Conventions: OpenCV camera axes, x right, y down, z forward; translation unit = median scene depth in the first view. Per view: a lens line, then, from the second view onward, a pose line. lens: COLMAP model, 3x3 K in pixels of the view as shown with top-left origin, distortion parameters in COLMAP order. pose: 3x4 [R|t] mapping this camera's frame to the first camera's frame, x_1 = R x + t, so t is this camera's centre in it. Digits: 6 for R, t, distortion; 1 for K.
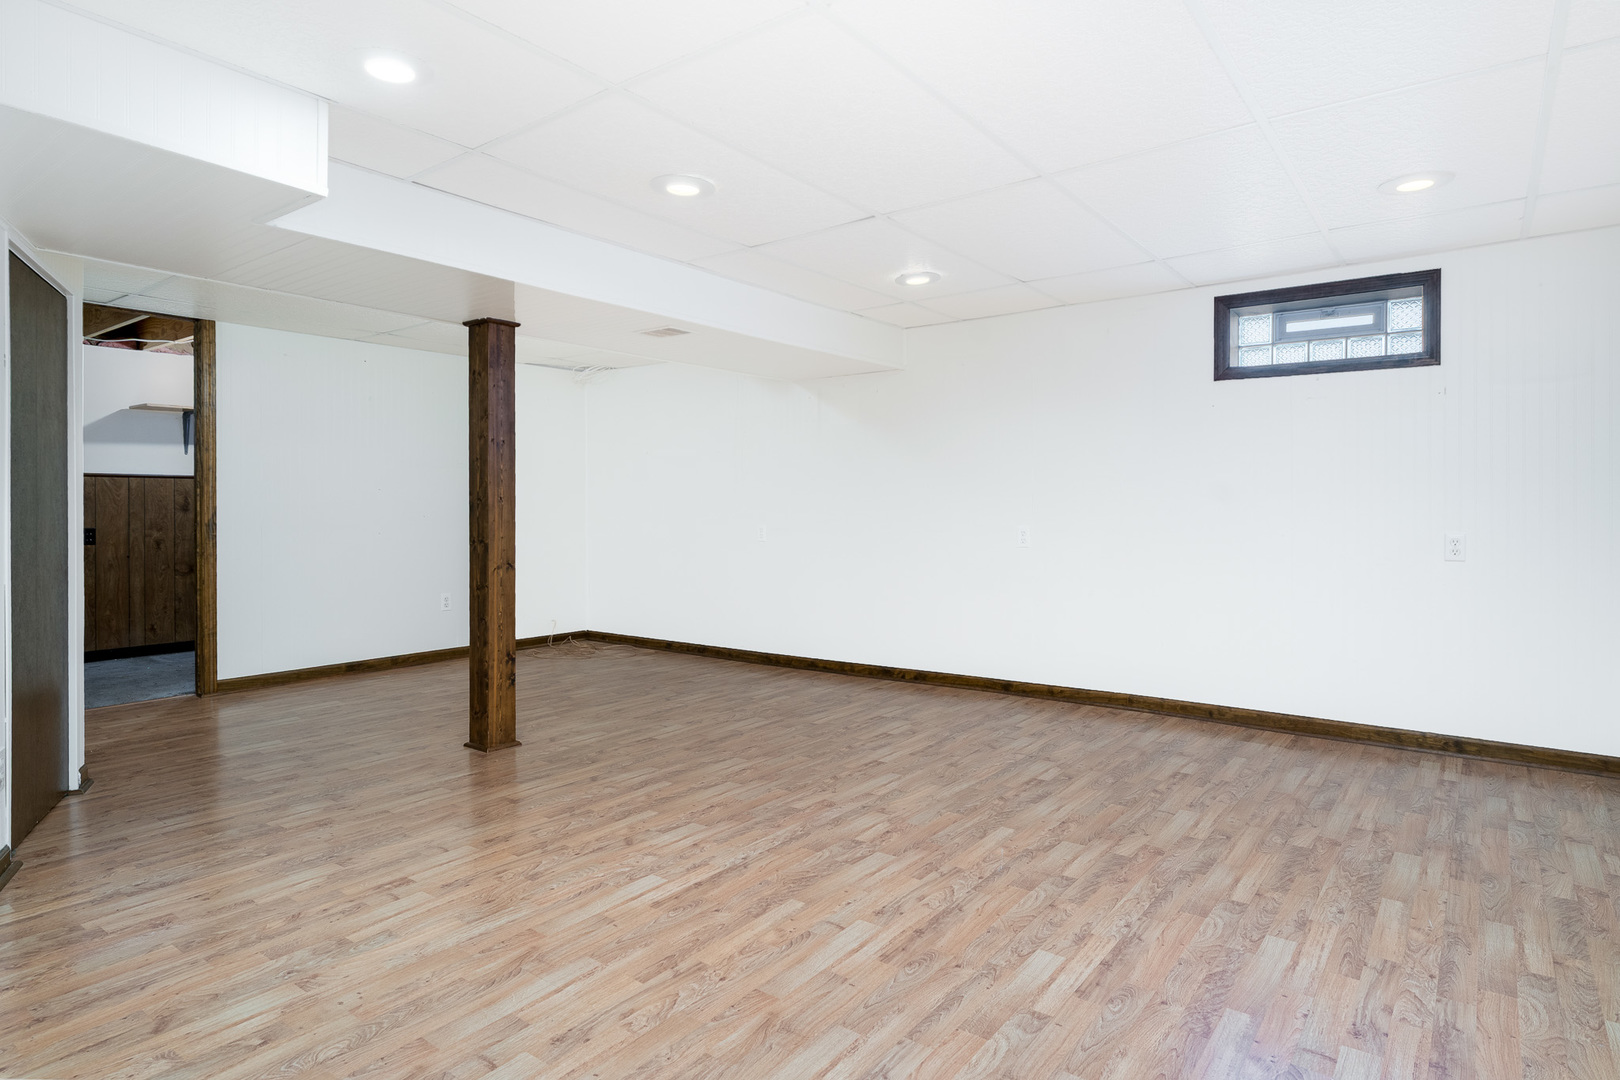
lens RADIAL K [[918.2, 0, 803.9], [0, 918.2, 521.1], [0, 0, 1]] dist [0.000029, 0.000273]
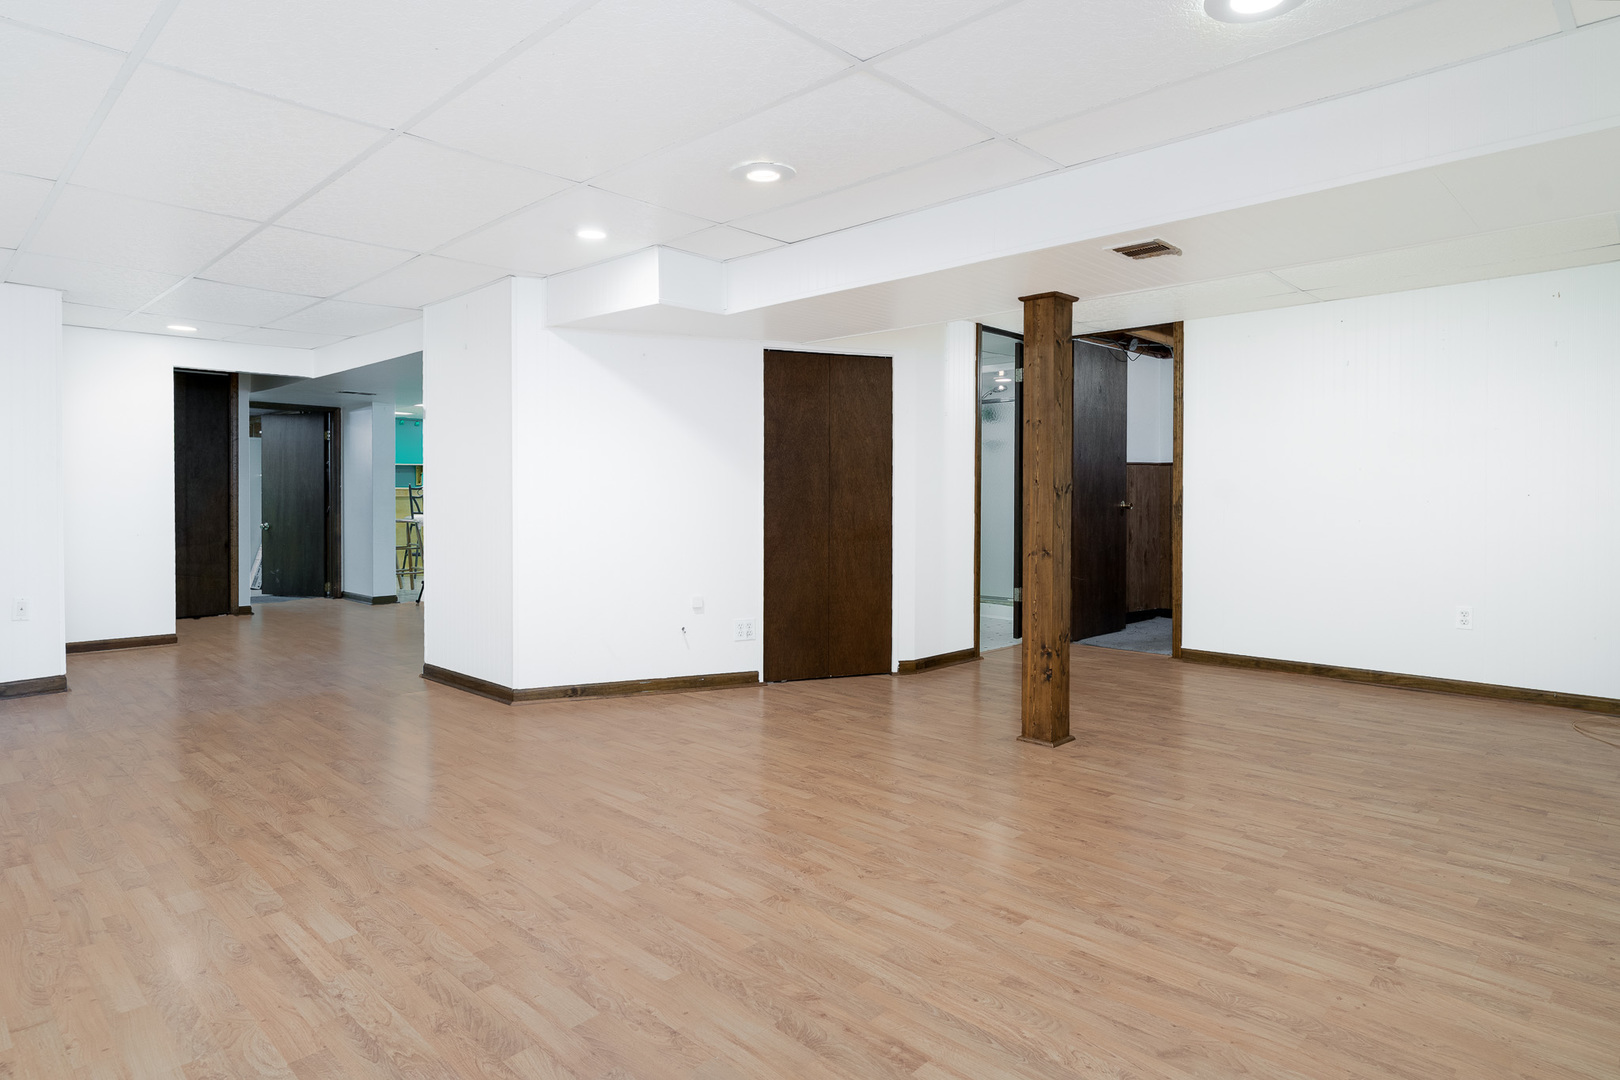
lens RADIAL K [[918.2, 0, 803.9], [0, 918.2, 521.1], [0, 0, 1]] dist [0.000029, 0.000273]
pose [[-0.136550, 0.031660, -0.990127, 0.839195], [-0.011852, 0.999365, 0.033590, -0.016686], [0.990562, 0.016321, -0.136088, 1.157179]]
